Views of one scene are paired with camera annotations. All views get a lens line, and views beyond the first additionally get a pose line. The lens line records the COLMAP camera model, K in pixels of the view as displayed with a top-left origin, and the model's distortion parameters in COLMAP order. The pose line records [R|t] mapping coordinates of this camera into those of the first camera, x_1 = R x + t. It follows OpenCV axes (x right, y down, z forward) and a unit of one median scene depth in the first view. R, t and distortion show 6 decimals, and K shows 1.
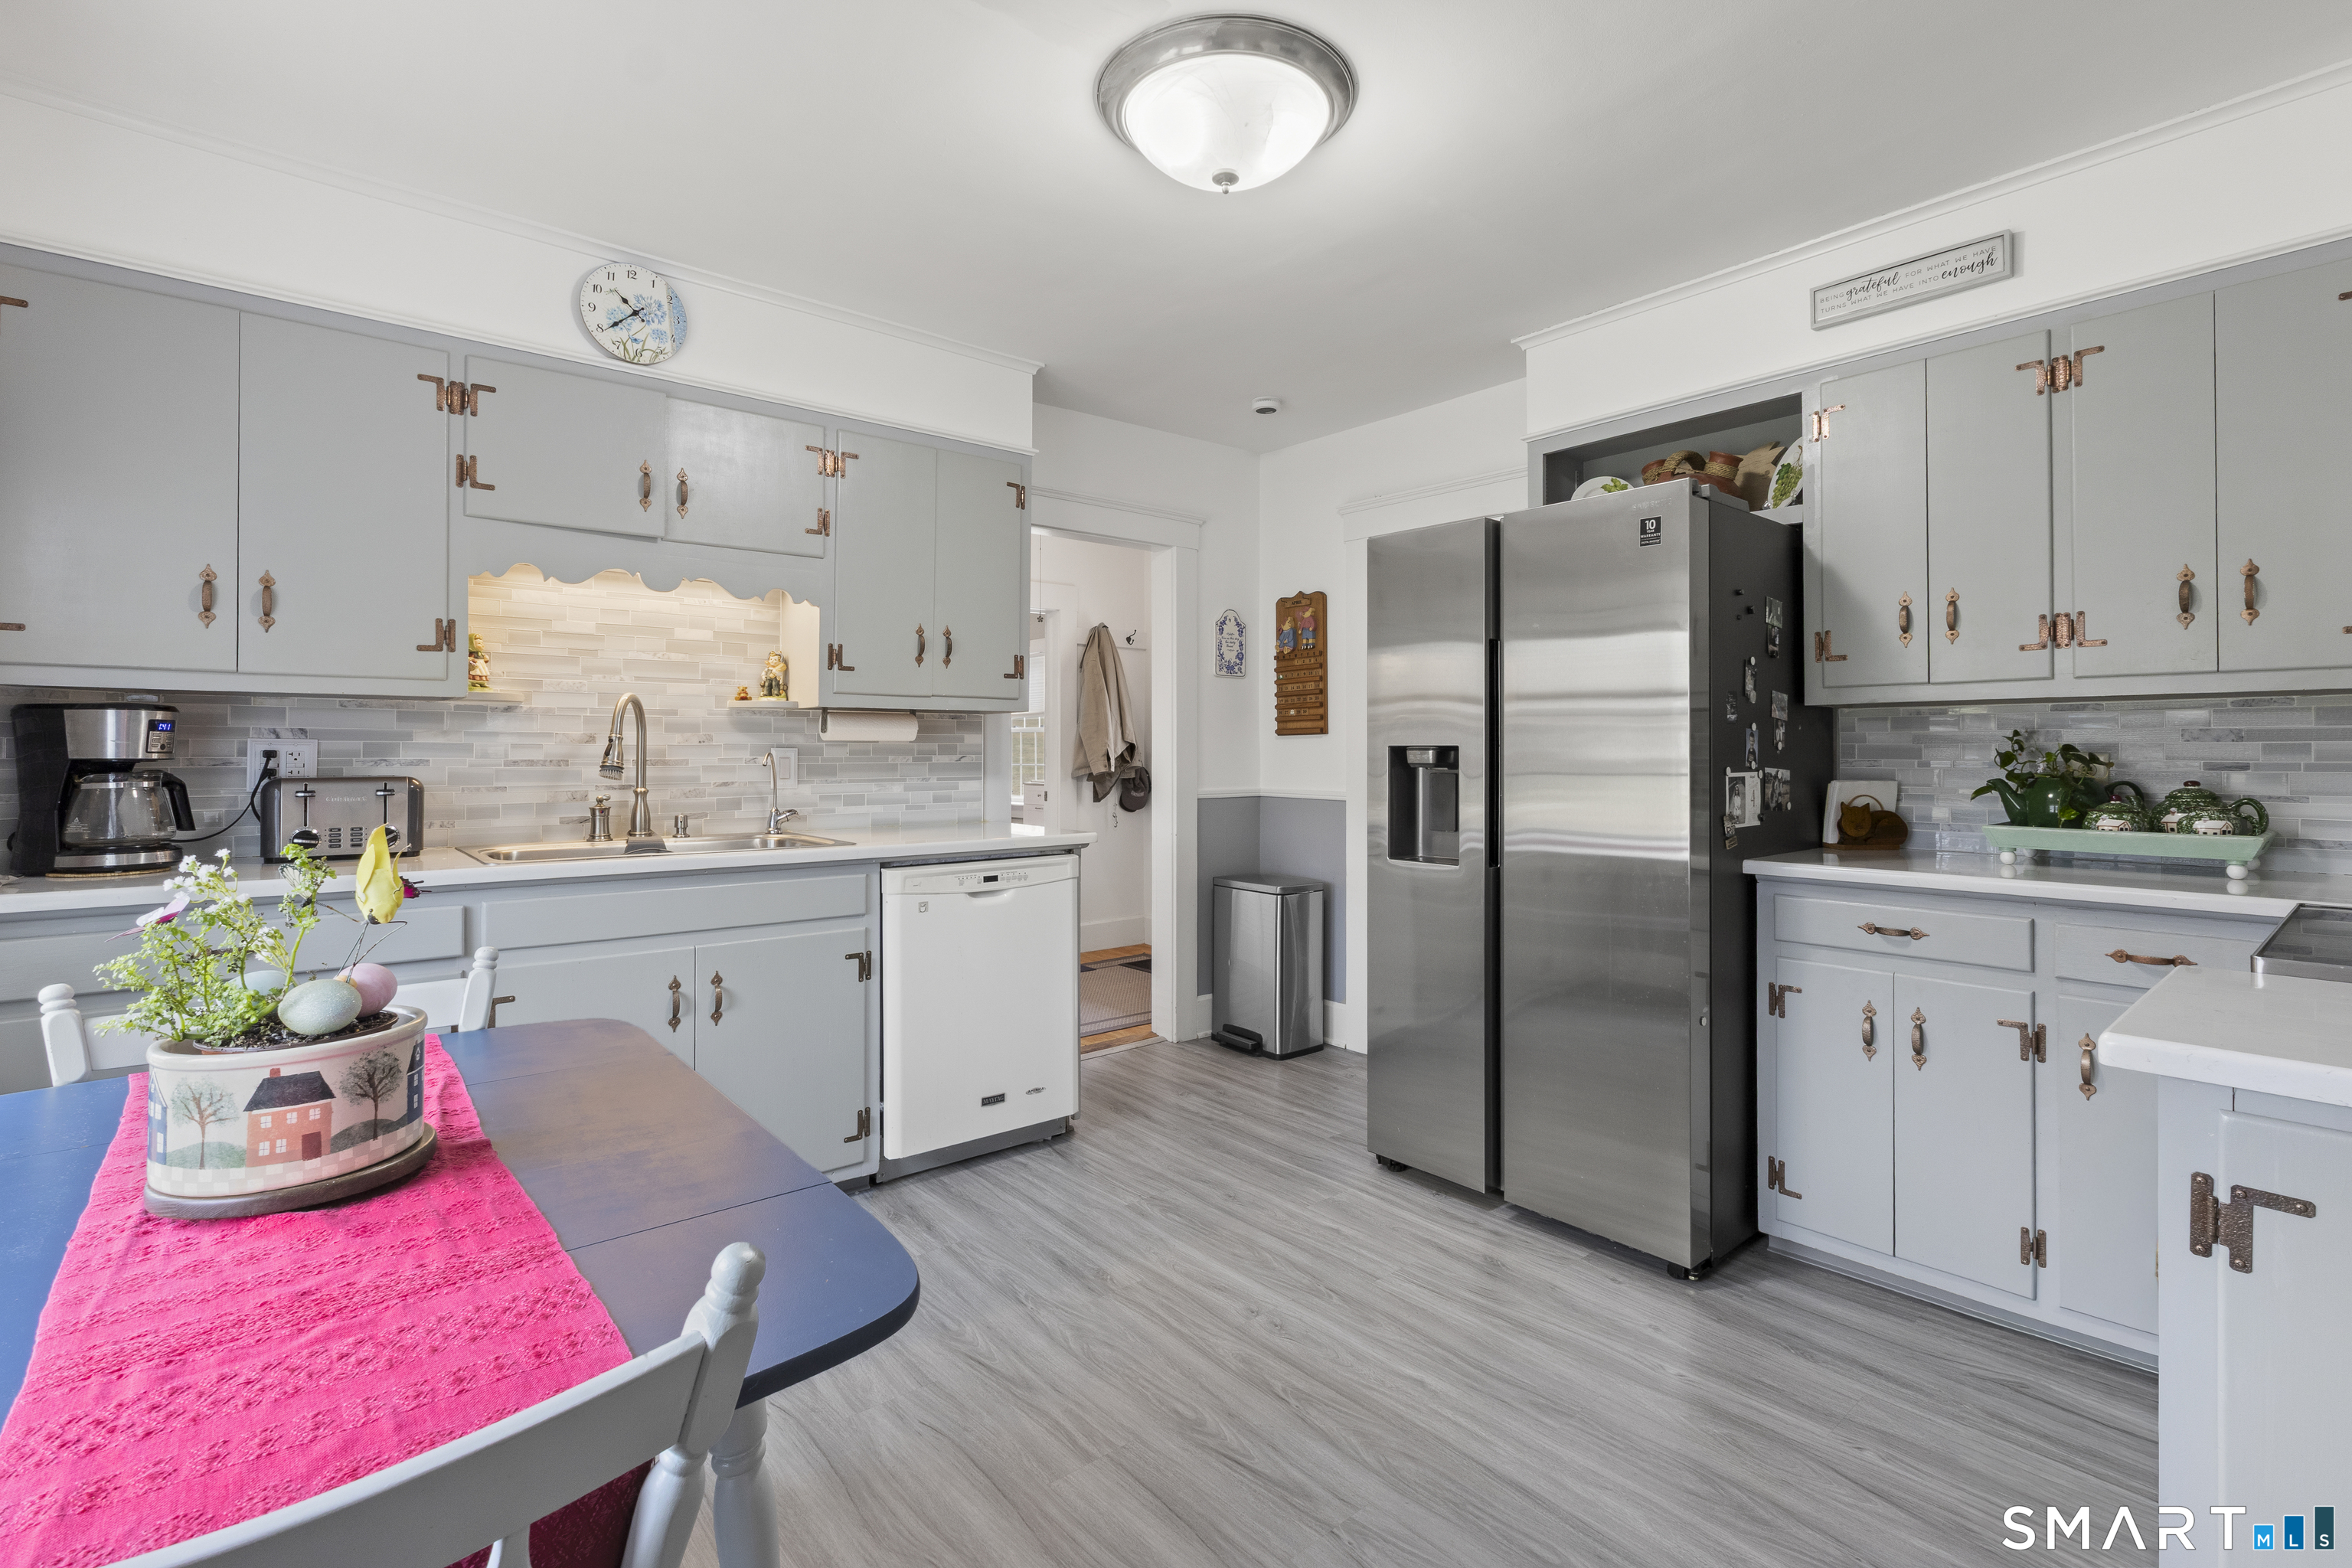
lens RADIAL K [[1074.9, 0, 1183.0], [0, 1074.9, 749.1], [0, 0, 1]] dist [0.000209, 0.000126]
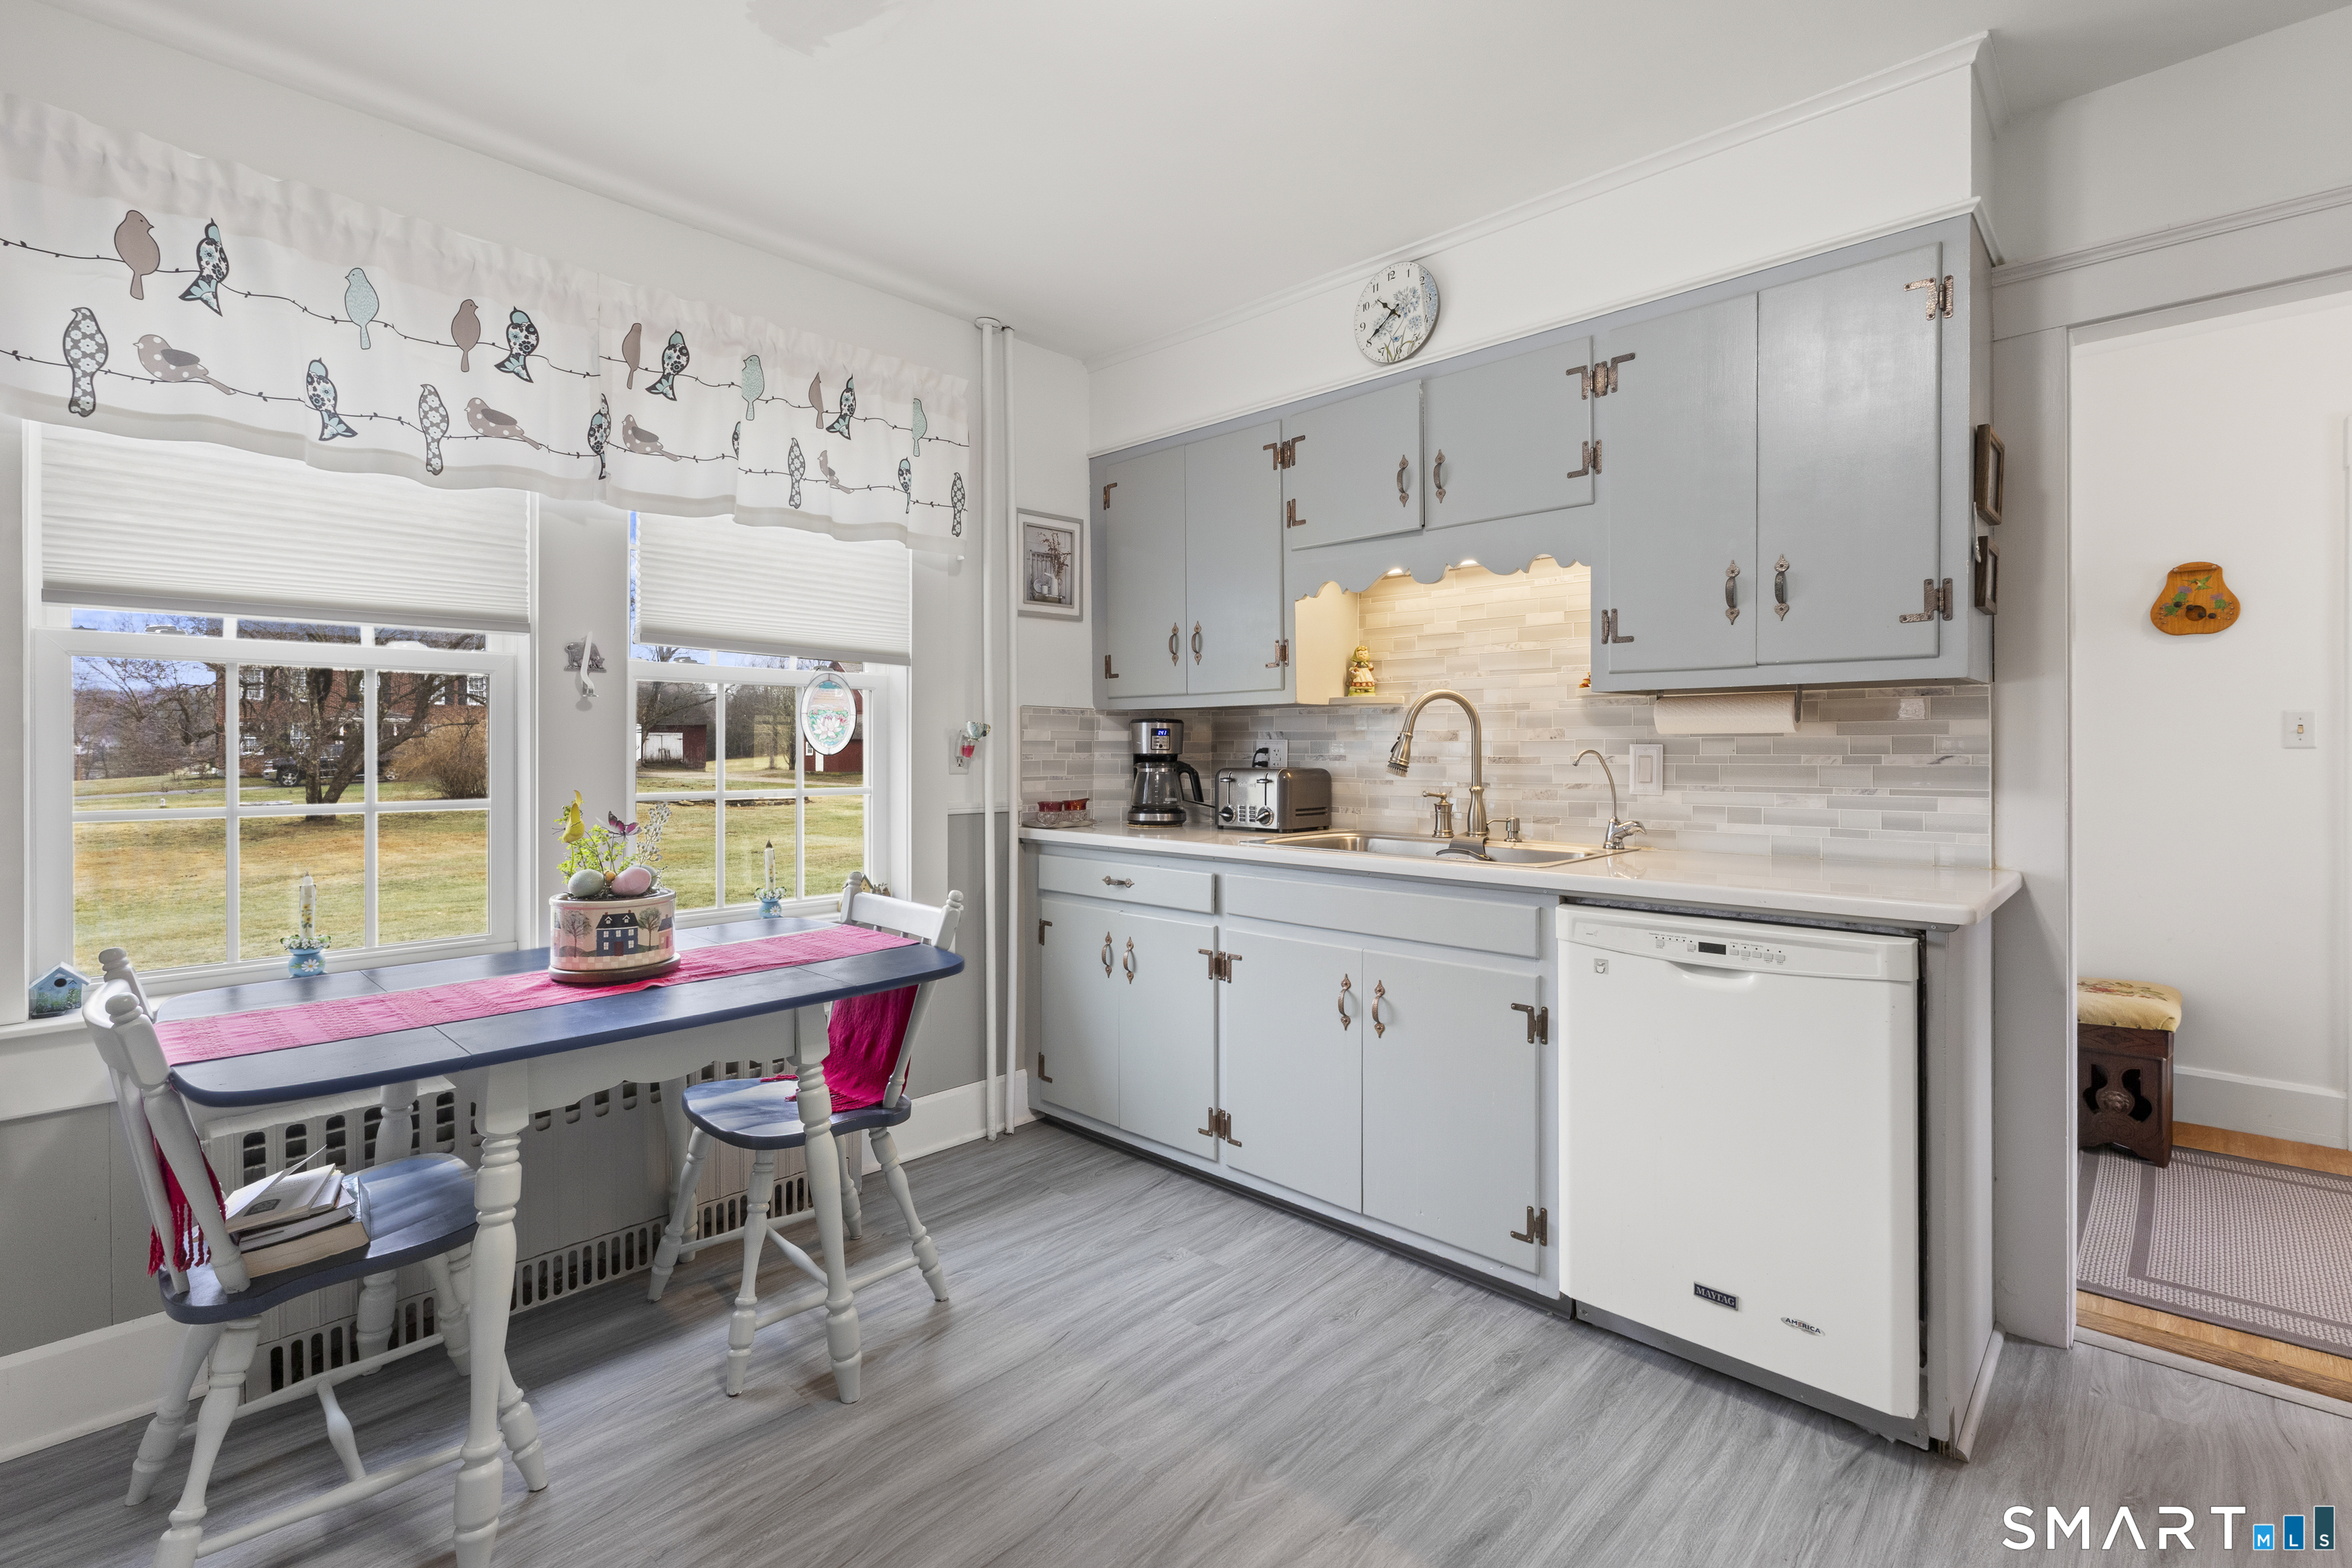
lens RADIAL K [[1074.9, 0, 1183.0], [0, 1074.9, 749.1], [0, 0, 1]] dist [0.000209, 0.000126]
pose [[0.123574, 0.000710, -0.992335, 0.415517], [0.003825, 0.999992, 0.001192, 0.000480], [0.992328, -0.003943, 0.123571, 0.609755]]
